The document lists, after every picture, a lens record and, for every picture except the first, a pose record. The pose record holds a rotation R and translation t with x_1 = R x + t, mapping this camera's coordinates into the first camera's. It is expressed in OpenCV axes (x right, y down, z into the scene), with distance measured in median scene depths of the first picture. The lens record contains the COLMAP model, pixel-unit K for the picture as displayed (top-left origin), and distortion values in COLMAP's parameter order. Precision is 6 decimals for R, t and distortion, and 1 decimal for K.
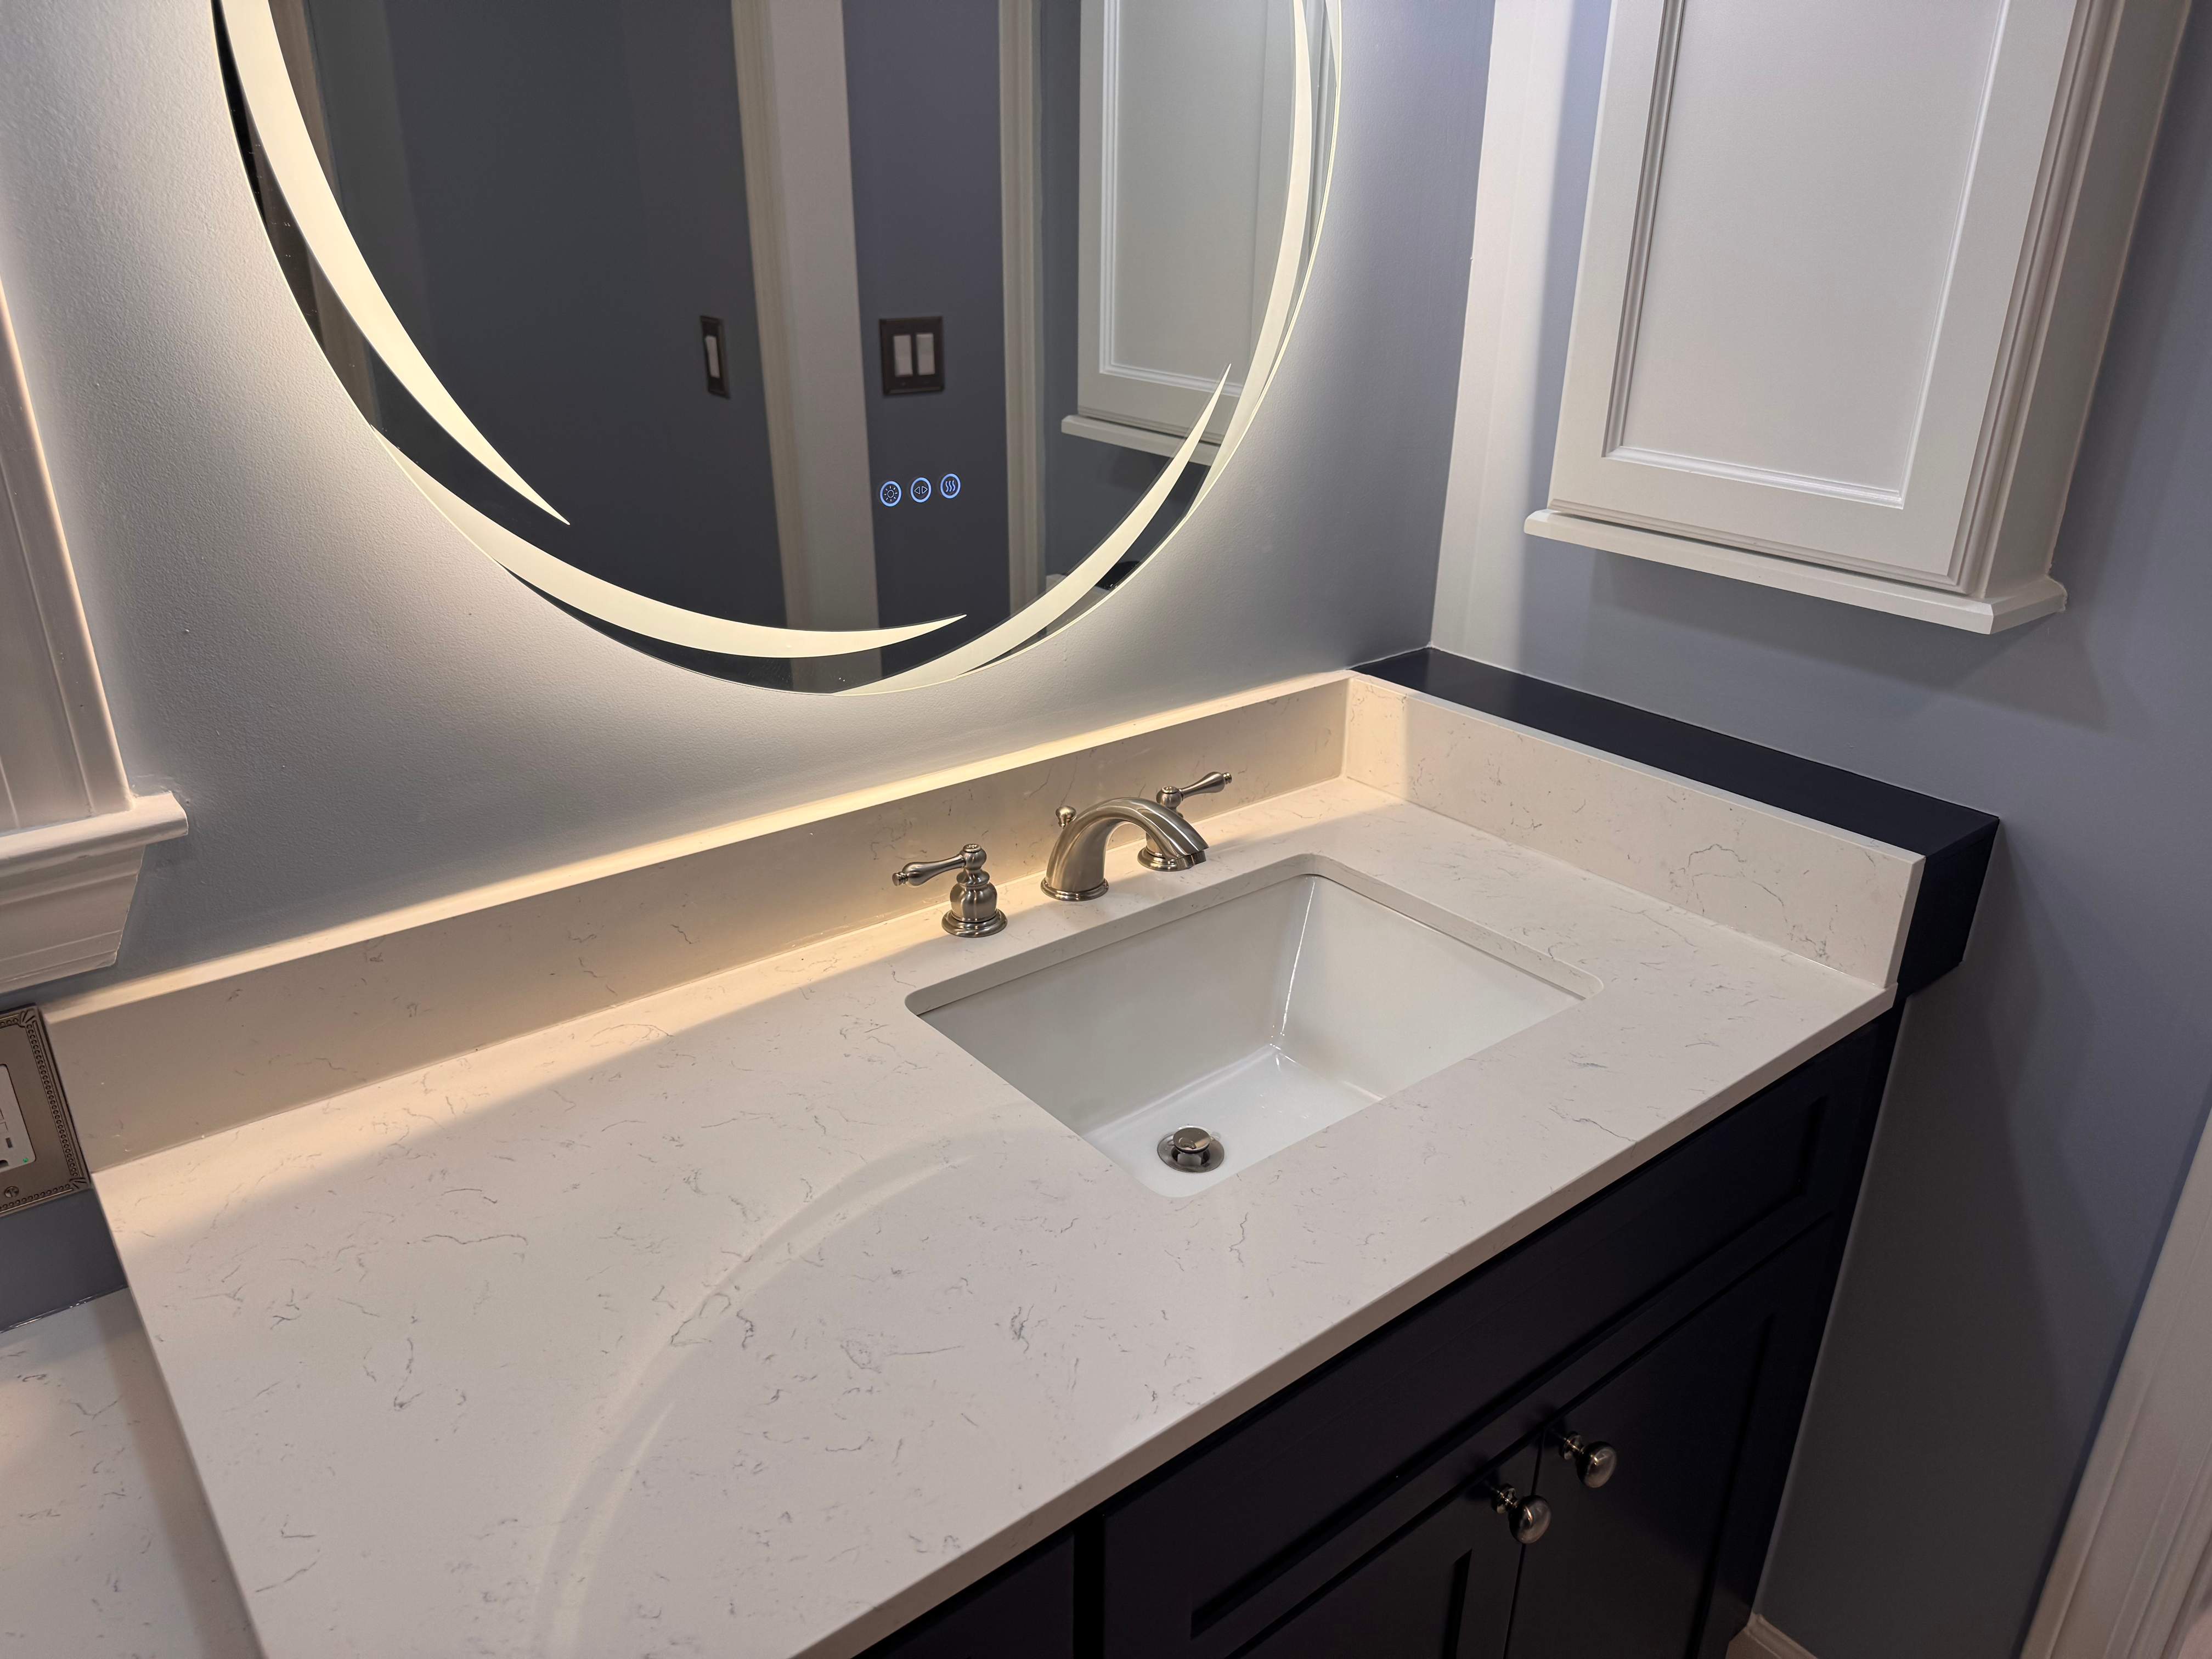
lens RADIAL K [[1557.0, 0, 1096.5], [0, 1557.0, 834.9], [0, 0, 1]] dist [0.102830, -0.139560]
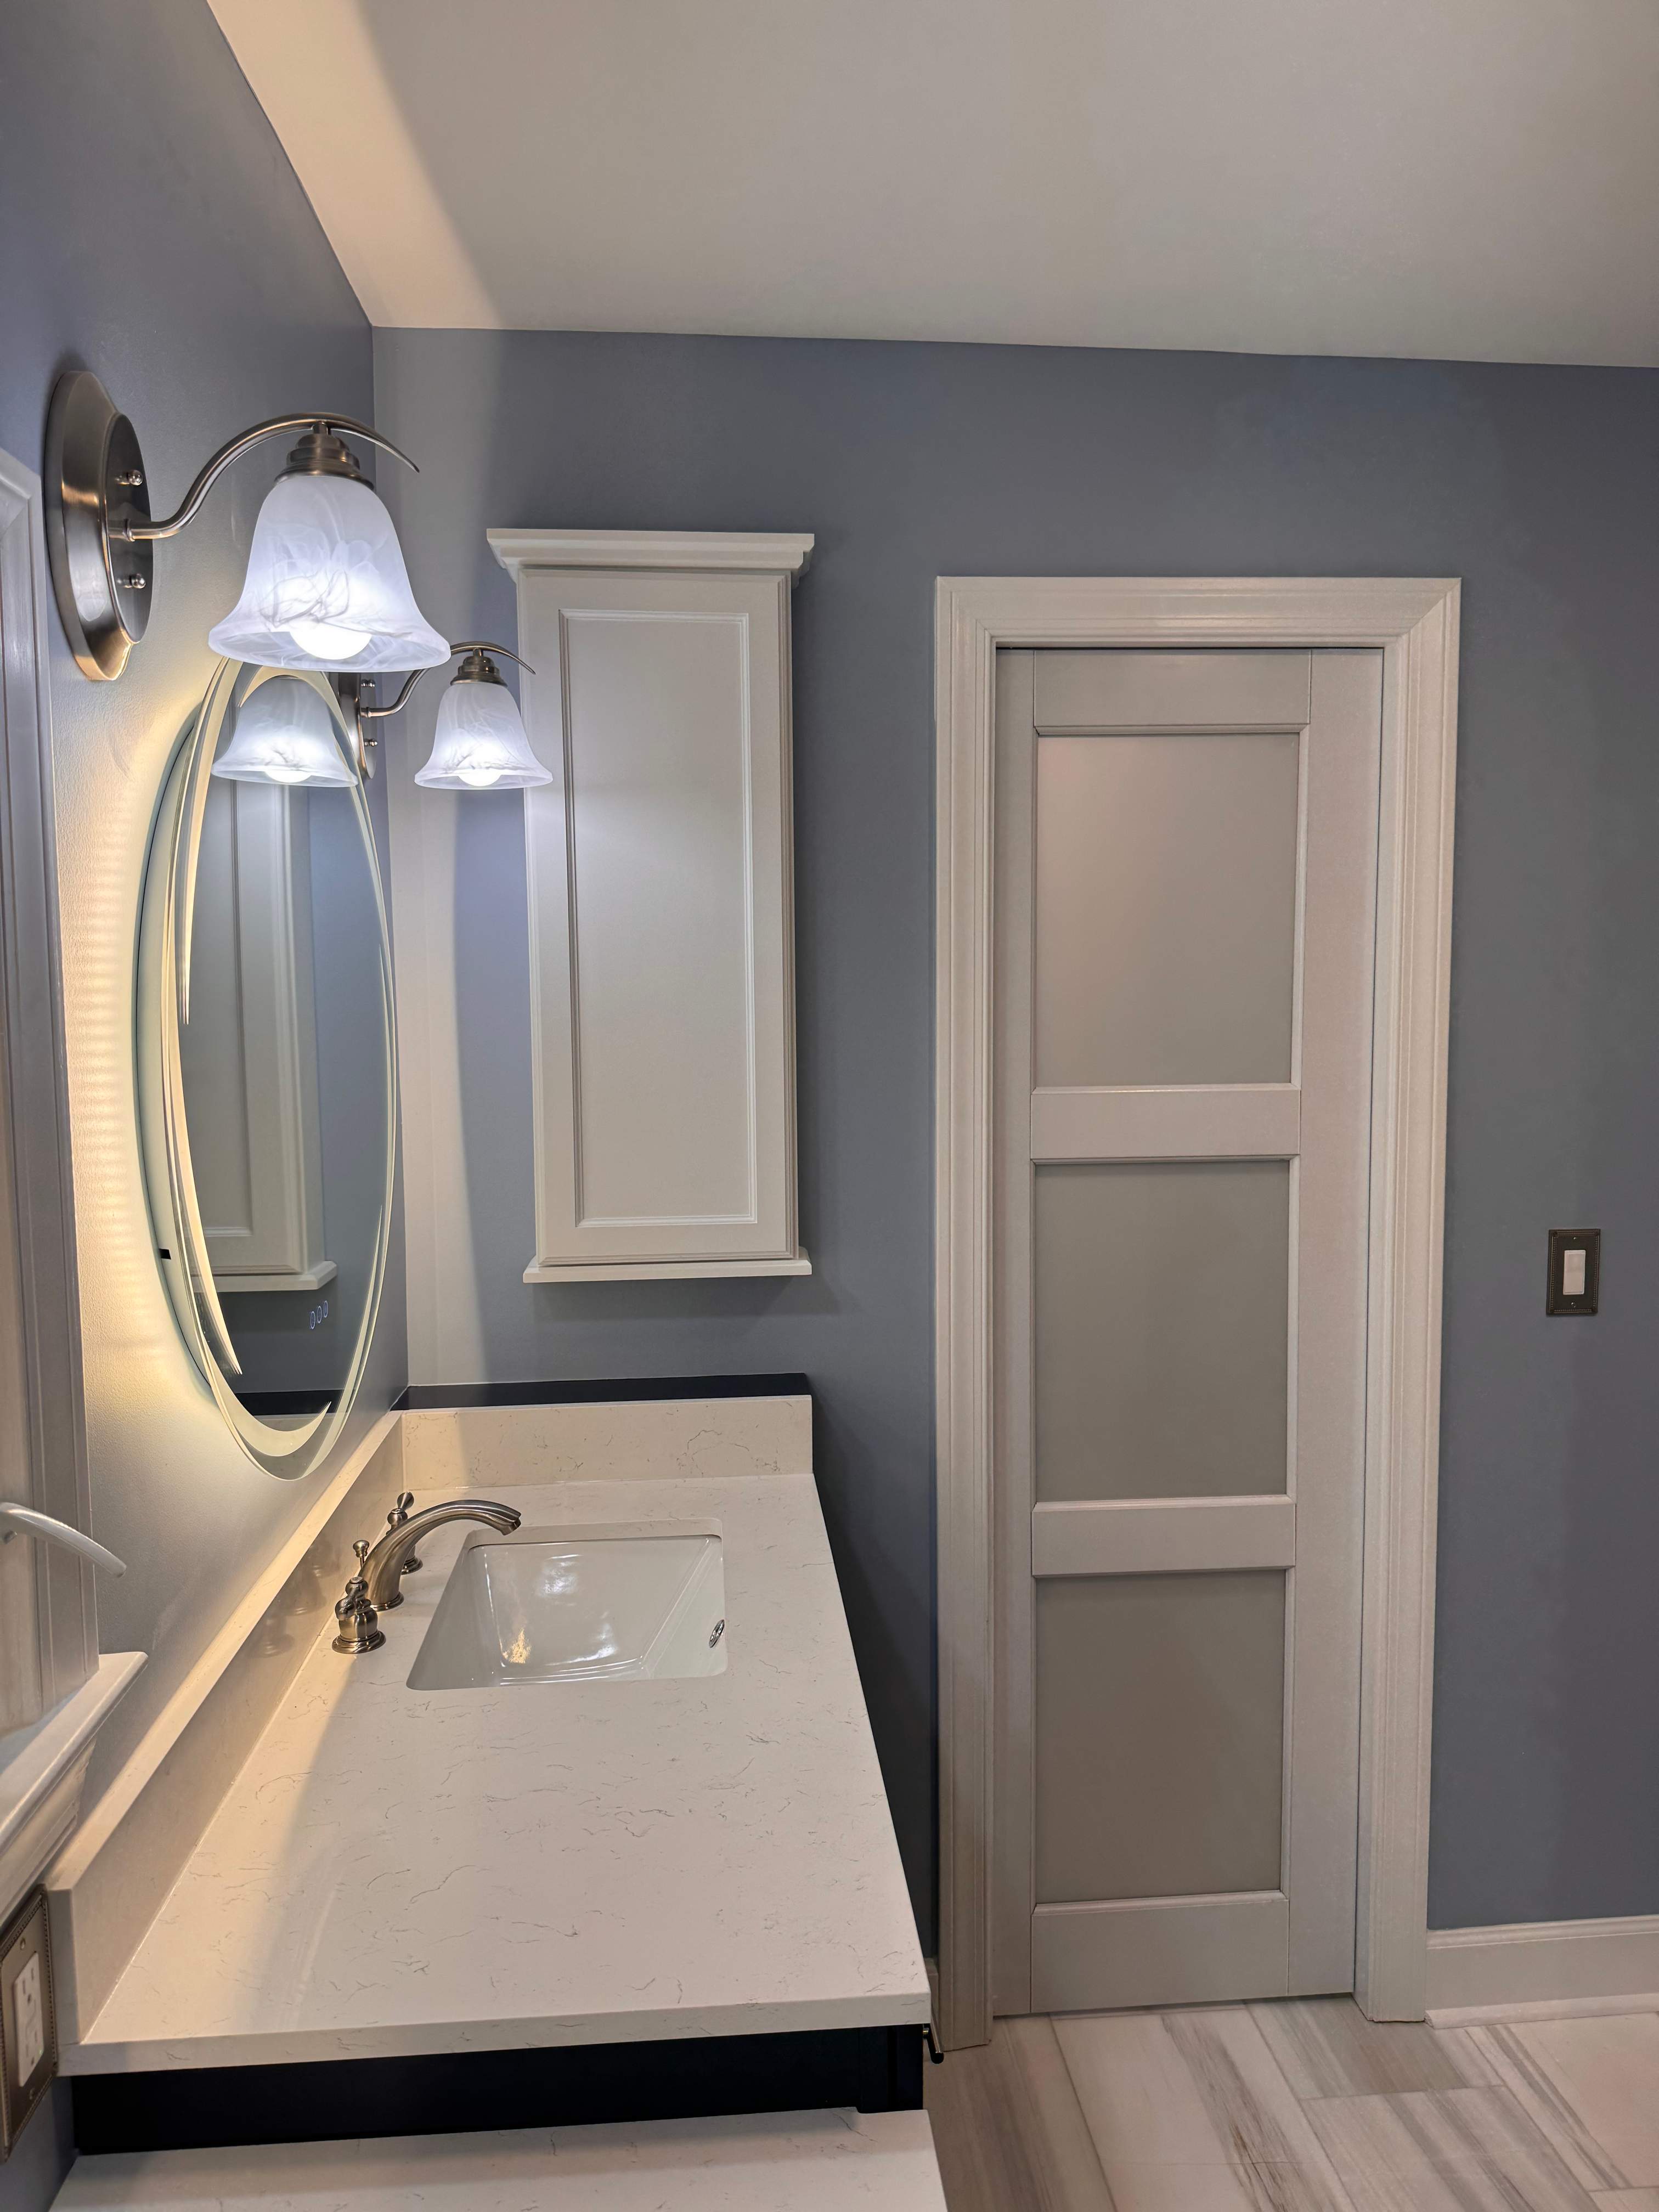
lens RADIAL K [[1556.6, 0, 829.5], [0, 1556.6, 1106.0], [0, 0, 1]] dist [0.078761, -0.080813]
pose [[0.555802, -0.085637, 0.826892, -0.887838], [0.348615, 0.927003, -0.138320, -0.037612], [-0.754686, 0.365146, 0.545085, -0.142923]]
